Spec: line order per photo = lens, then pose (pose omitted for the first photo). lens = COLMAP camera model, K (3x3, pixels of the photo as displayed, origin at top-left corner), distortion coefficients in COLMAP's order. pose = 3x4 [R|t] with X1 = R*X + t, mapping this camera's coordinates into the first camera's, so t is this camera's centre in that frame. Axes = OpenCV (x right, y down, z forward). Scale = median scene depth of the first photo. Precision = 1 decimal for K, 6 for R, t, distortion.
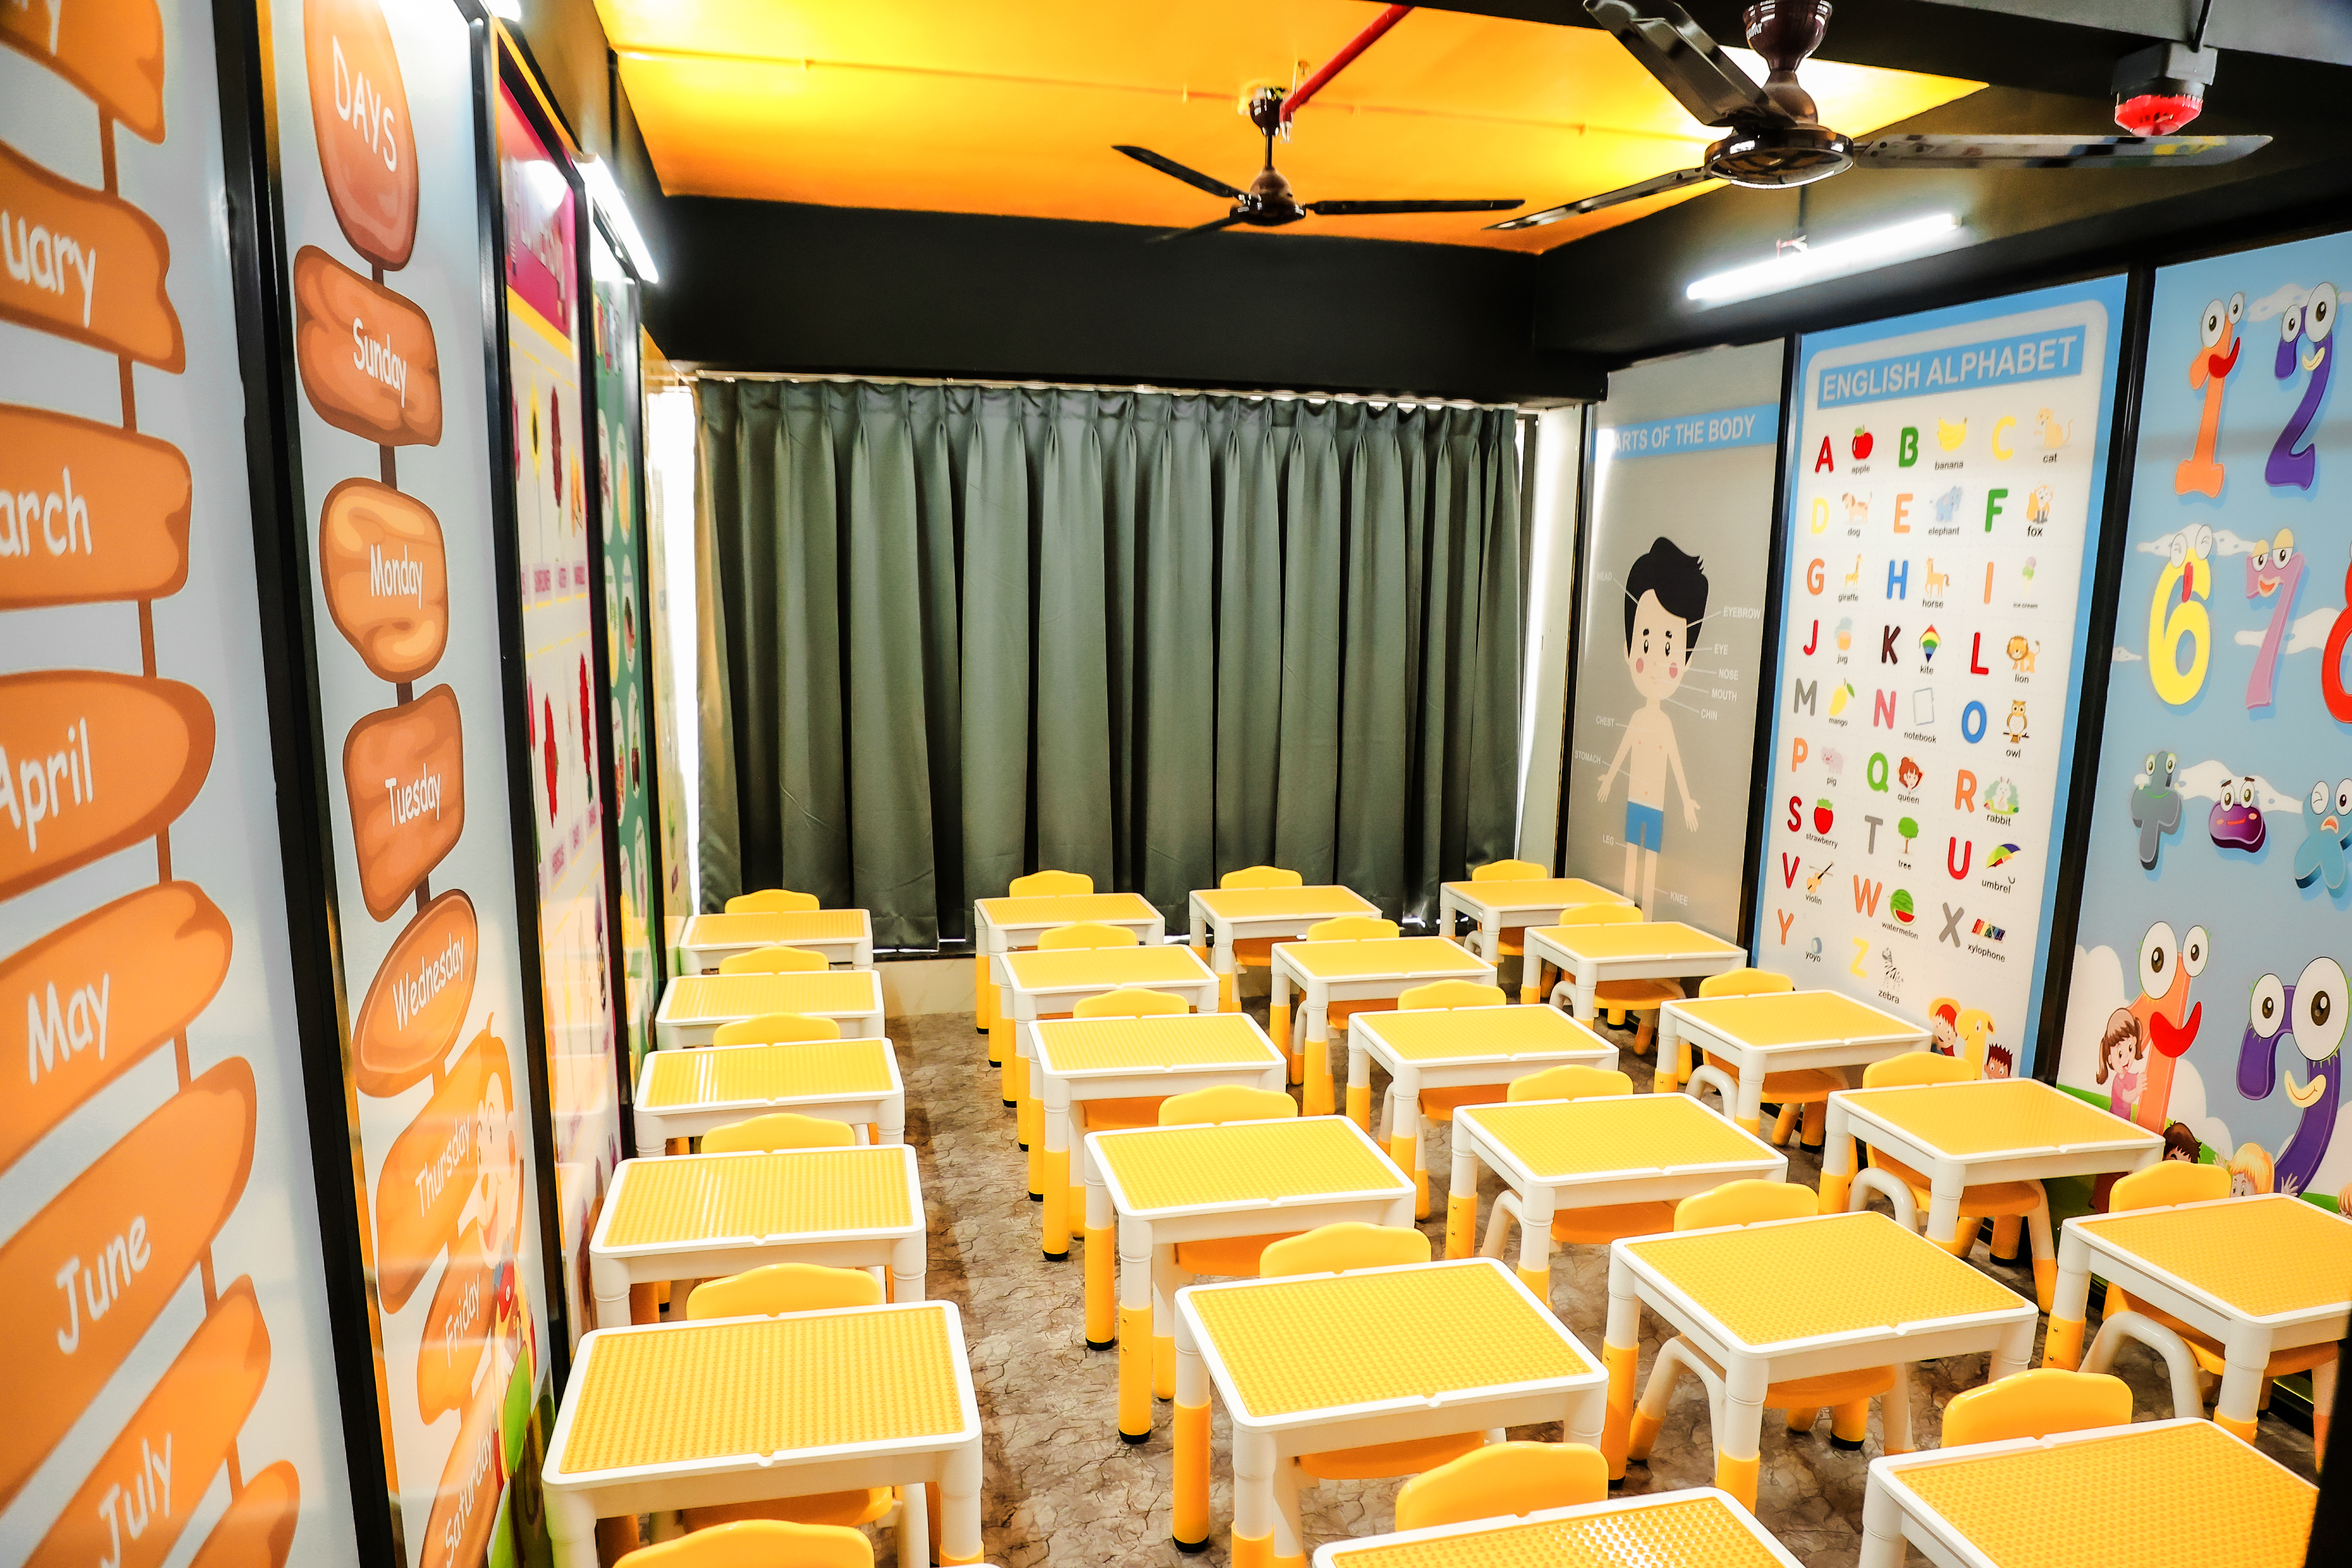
lens RADIAL K [[1563.6, 0, 1176.0], [0, 1563.6, 856.3], [0, 0, 1]] dist [-0.077139, 0.032410]
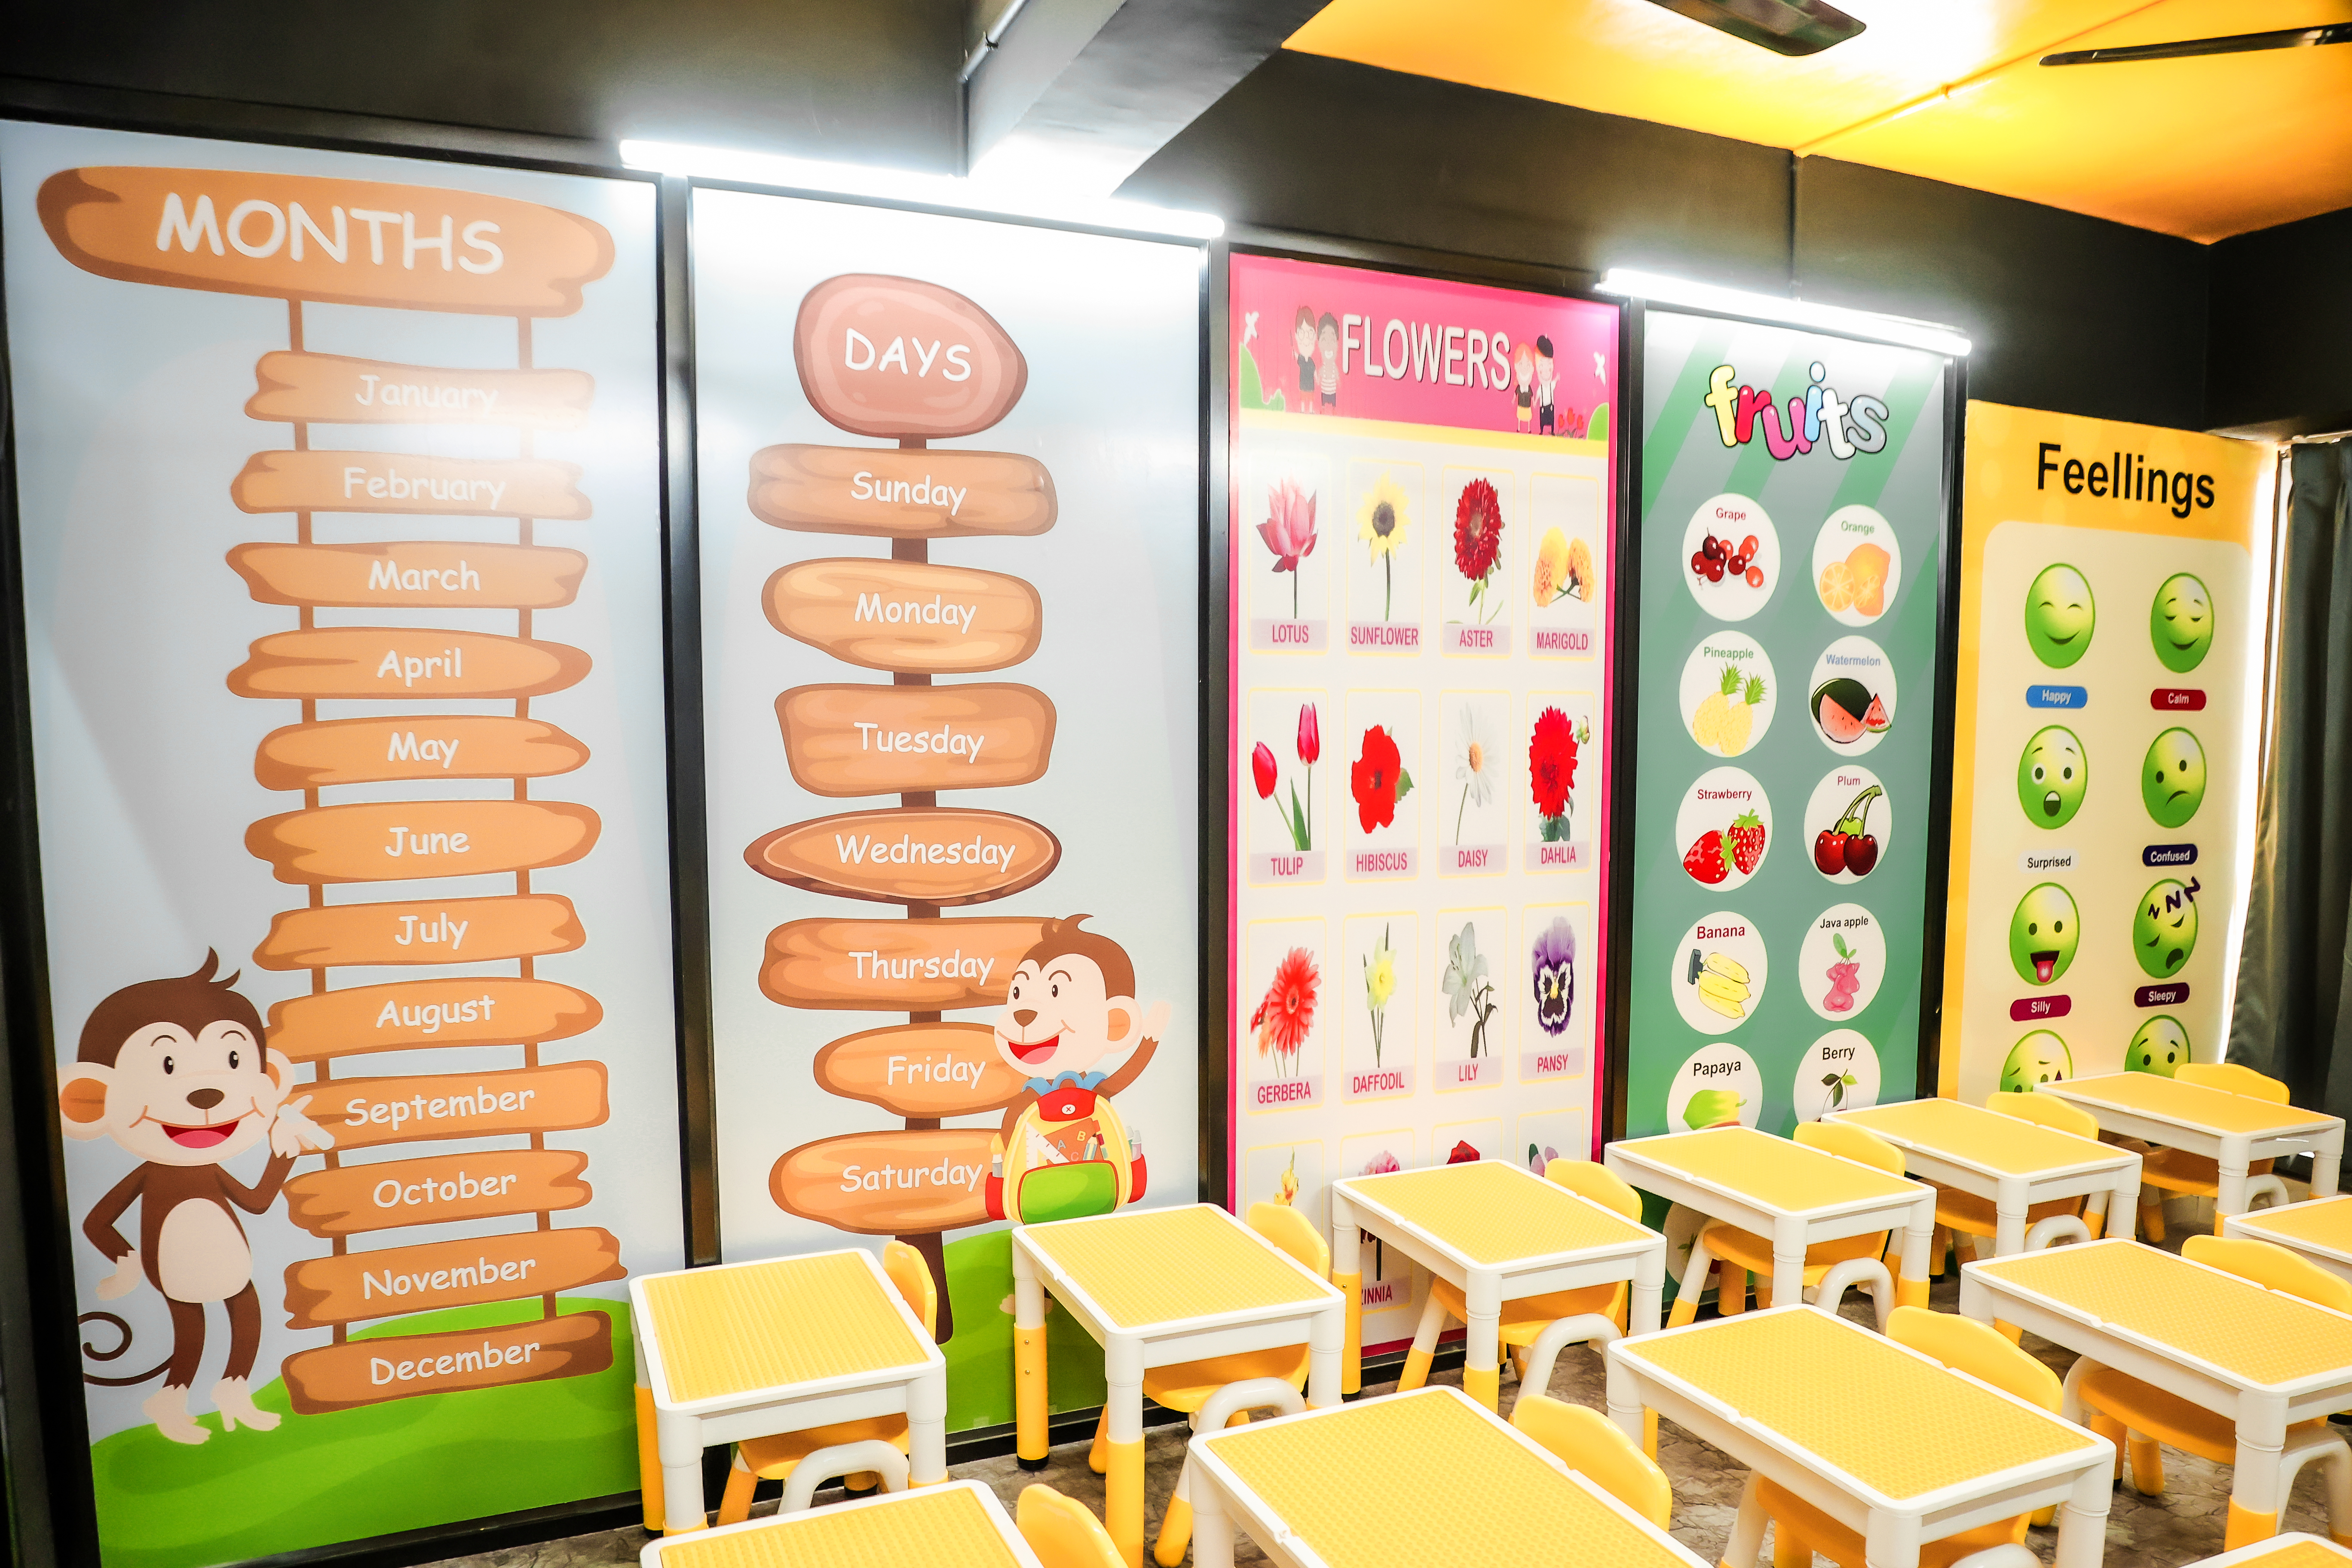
lens RADIAL K [[1535.8, 0, 1172.4], [0, 1535.8, 880.4], [0, 0, 1]] dist [-0.076803, 0.018189]
pose [[0.158975, 0.084843, -0.983630, 0.398556], [-0.191301, 0.980066, 0.053618, -0.007269], [0.968572, 0.179646, 0.172036, 0.325575]]
